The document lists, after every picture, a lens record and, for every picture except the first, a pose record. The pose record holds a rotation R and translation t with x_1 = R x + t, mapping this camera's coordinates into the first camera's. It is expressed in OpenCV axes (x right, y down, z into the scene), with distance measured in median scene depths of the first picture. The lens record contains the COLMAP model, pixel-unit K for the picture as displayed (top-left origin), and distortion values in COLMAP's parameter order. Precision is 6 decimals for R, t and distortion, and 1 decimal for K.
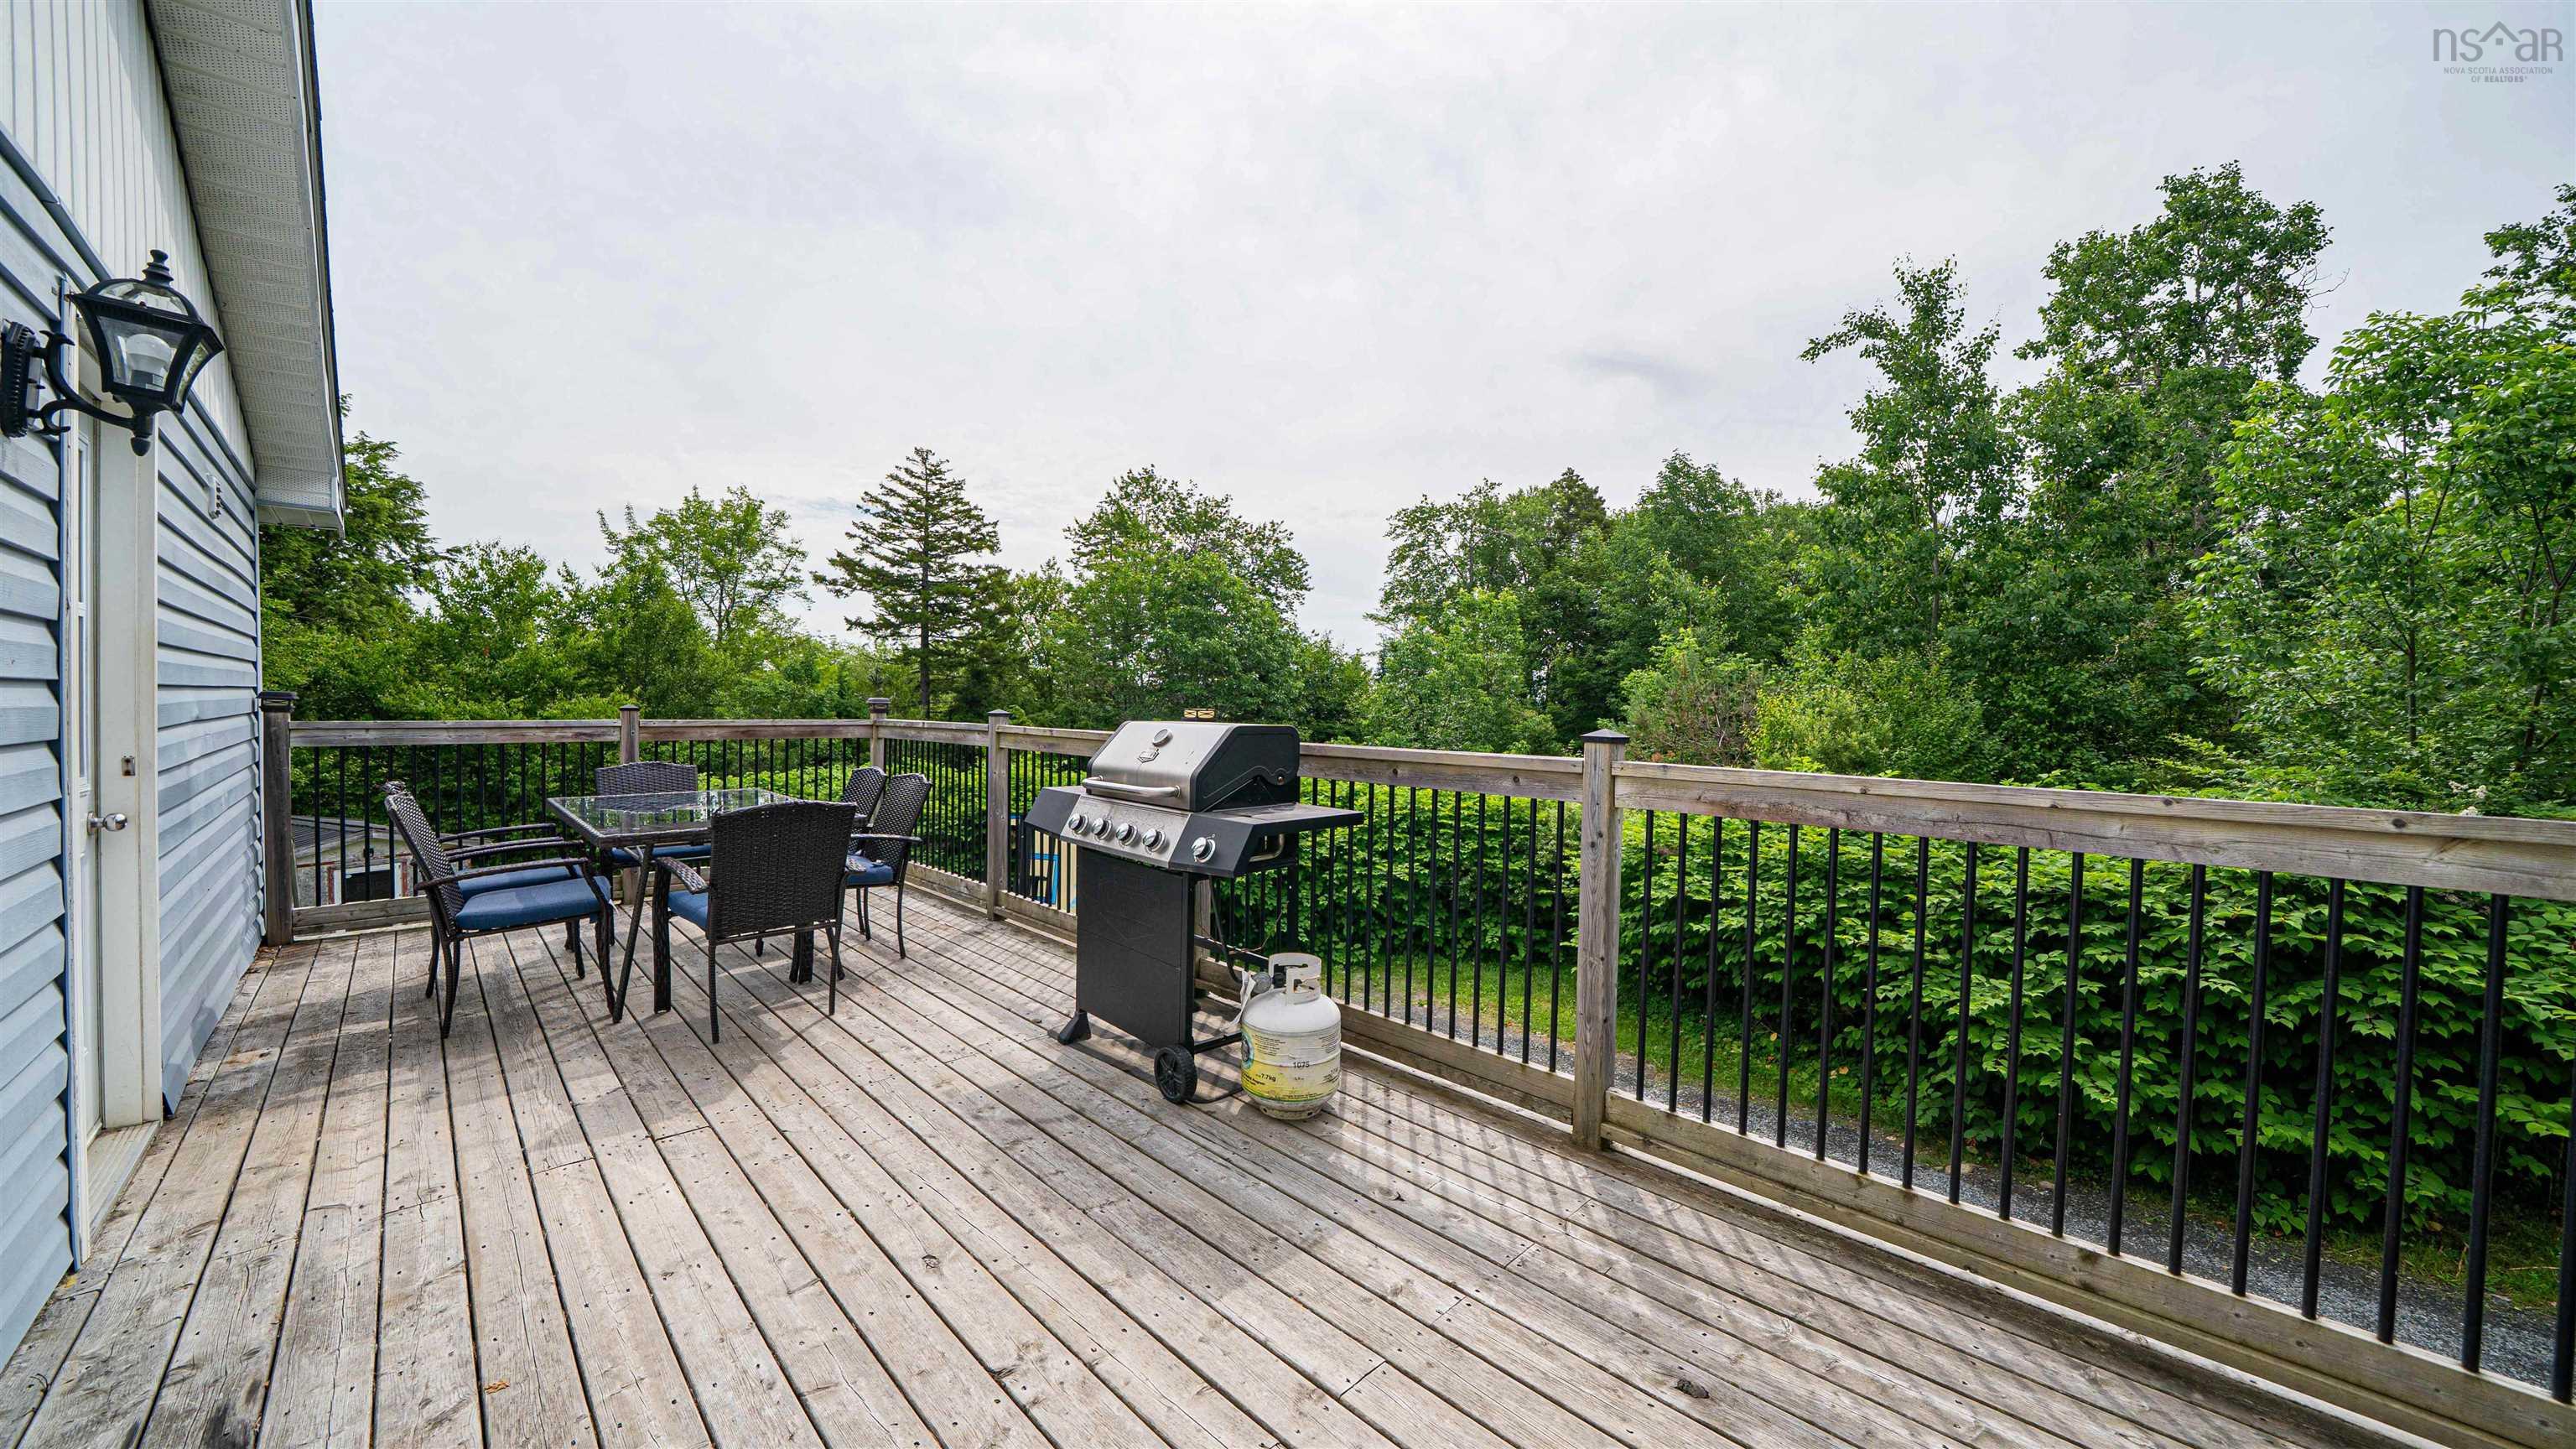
lens RADIAL K [[923.1, 0, 1279.4], [0, 923.1, 716.7], [0, 0, 1]] dist [0.000301, -0.000002]
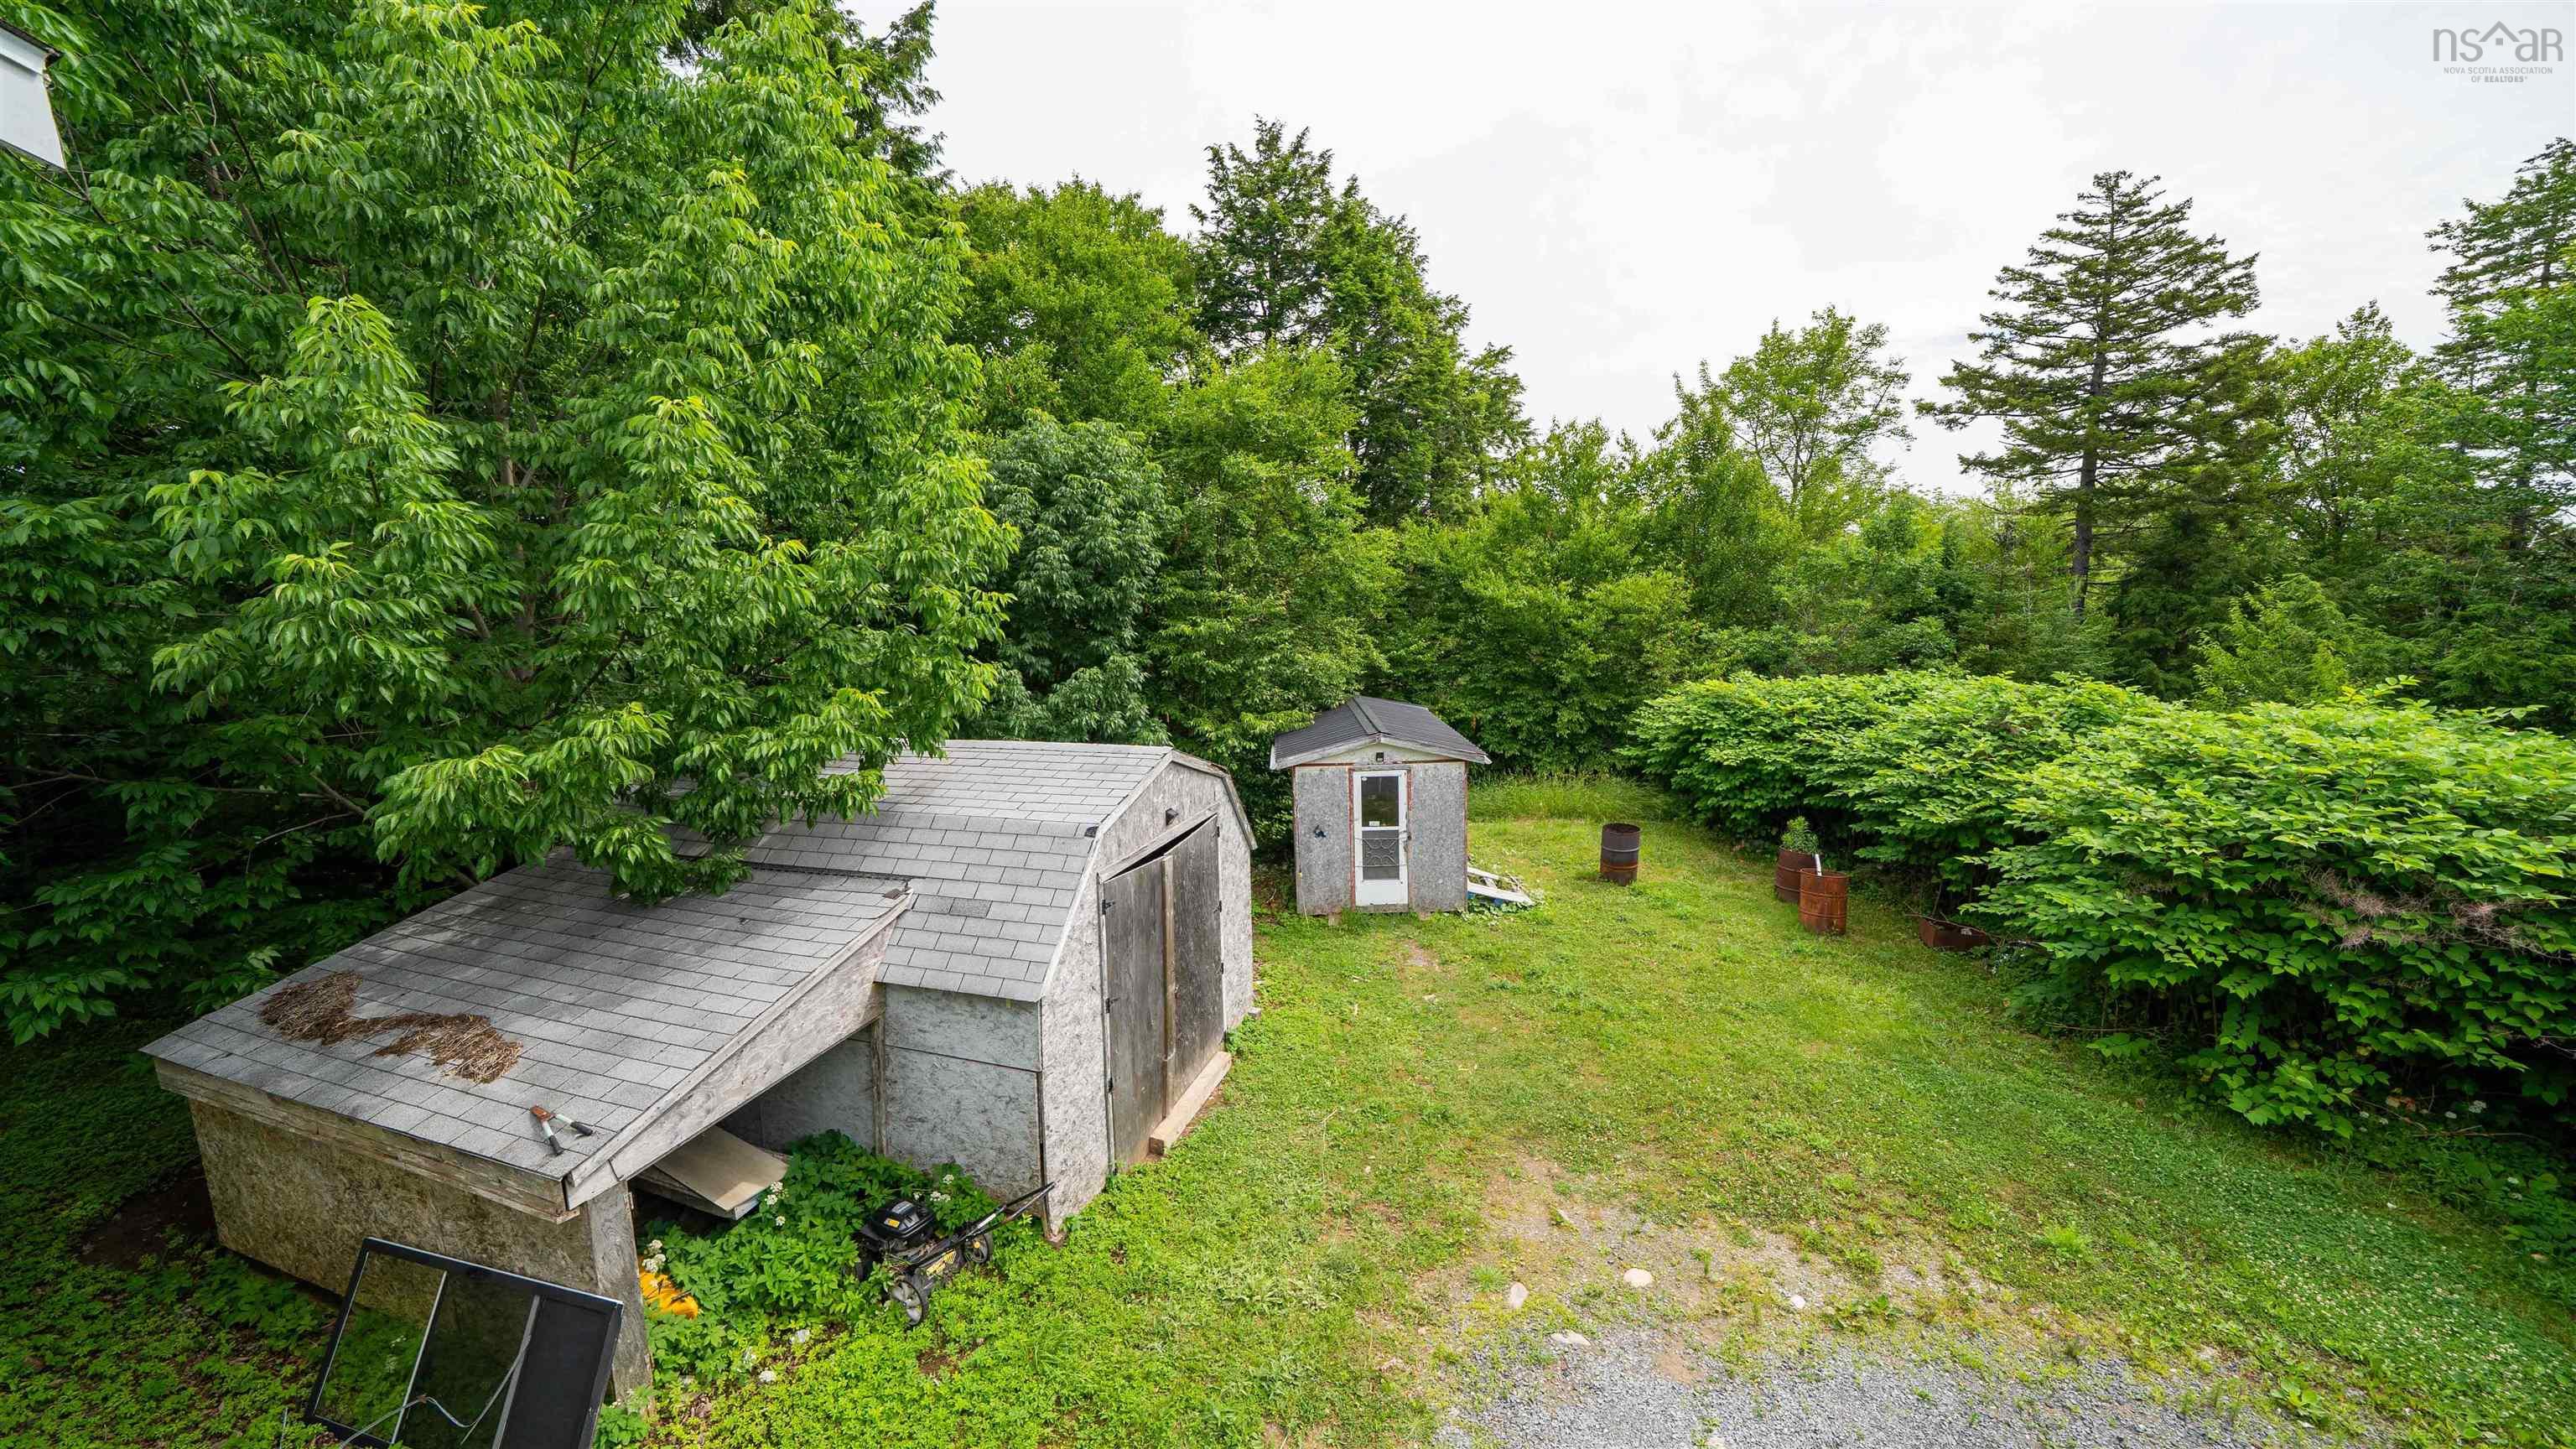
lens RADIAL K [[873.3, 0, 1280.4], [0, 873.3, 719.1], [0, 0, 1]] dist [-0.029262, -0.000059]
pose [[0.458575, 0.119612, -0.880569, -0.091817], [0.020590, 0.989204, 0.145090, -0.009376], [0.888417, -0.084666, 0.451161, 0.190201]]
